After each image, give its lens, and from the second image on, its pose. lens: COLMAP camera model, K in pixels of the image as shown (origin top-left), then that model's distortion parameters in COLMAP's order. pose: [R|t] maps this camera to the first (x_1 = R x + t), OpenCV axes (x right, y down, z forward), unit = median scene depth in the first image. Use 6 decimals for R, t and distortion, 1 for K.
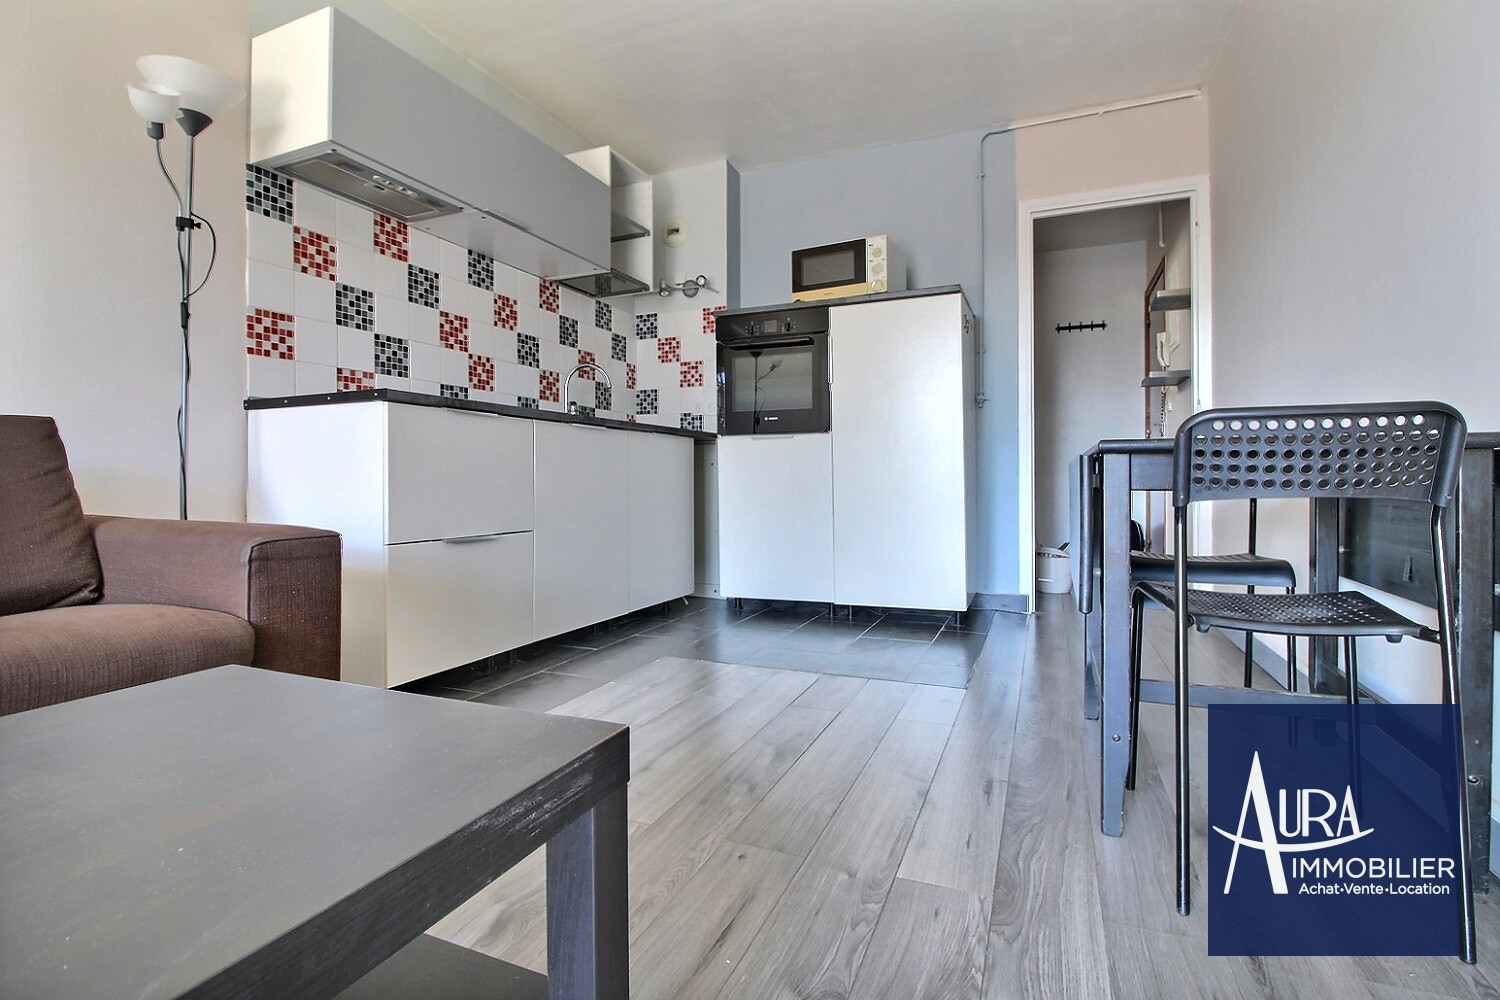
lens RADIAL K [[698.8, 0, 750.1], [0, 698.8, 481.2], [0, 0, 1]] dist [0.000610, -0.013561]
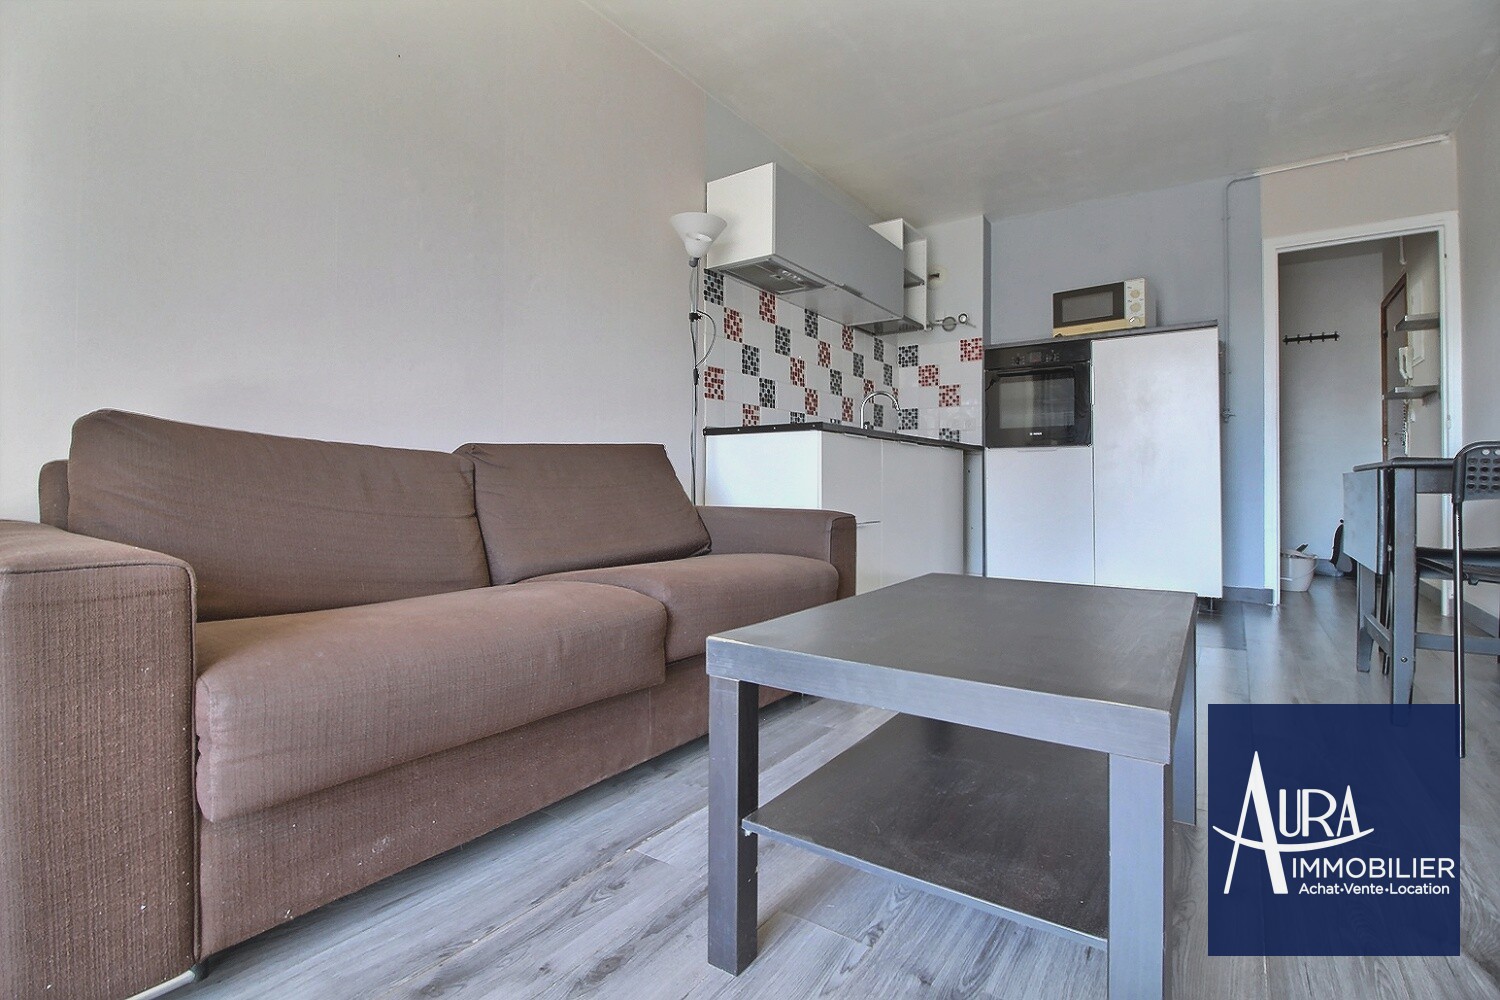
lens RADIAL K [[698.8, 0, 750.1], [0, 698.8, 481.2], [0, 0, 1]] dist [0.000610, -0.013561]
pose [[0.979093, 0.005200, -0.203349, -0.216758], [-0.006575, 0.999960, -0.006088, 0.002407], [0.203309, 0.007298, 0.979087, -0.290541]]
